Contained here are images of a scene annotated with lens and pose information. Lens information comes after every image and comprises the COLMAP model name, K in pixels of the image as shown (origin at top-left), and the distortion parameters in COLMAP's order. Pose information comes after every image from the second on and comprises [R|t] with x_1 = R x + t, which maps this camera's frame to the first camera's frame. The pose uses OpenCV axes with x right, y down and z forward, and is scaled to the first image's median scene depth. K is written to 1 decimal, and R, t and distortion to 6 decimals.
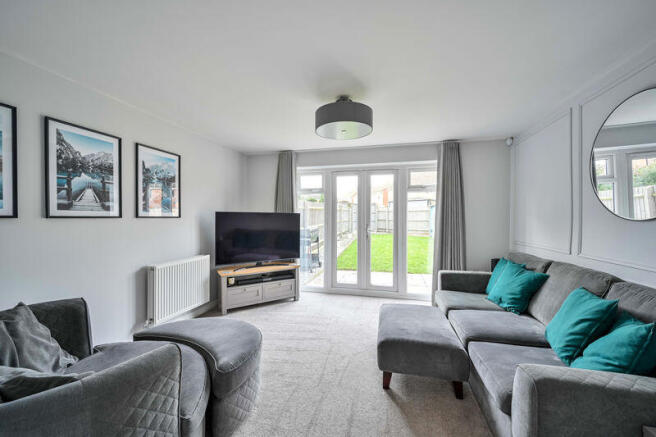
lens RADIAL K [[271.3, 0, 329.0], [0, 271.3, 221.3], [0, 0, 1]] dist [0.007920, 0.000034]
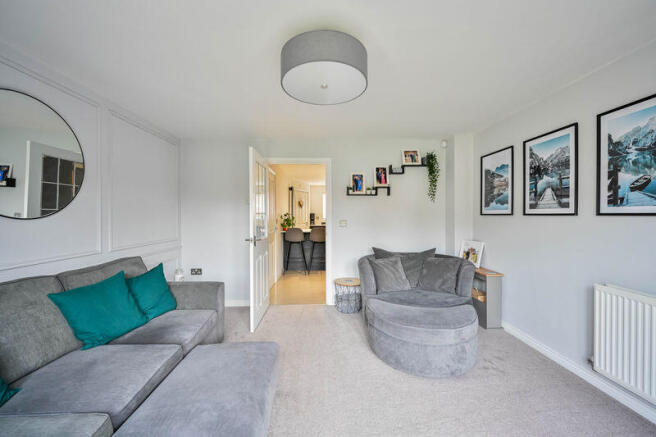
lens RADIAL K [[271.3, 0, 328.0], [0, 271.3, 213.6], [0, 0, 1]] dist [0.007920, 0.000034]
pose [[-0.966958, 0.001977, -0.254927, 0.240771], [-0.000655, 0.999947, 0.010238, -0.029203], [0.254934, 0.010067, -0.966906, 1.824234]]
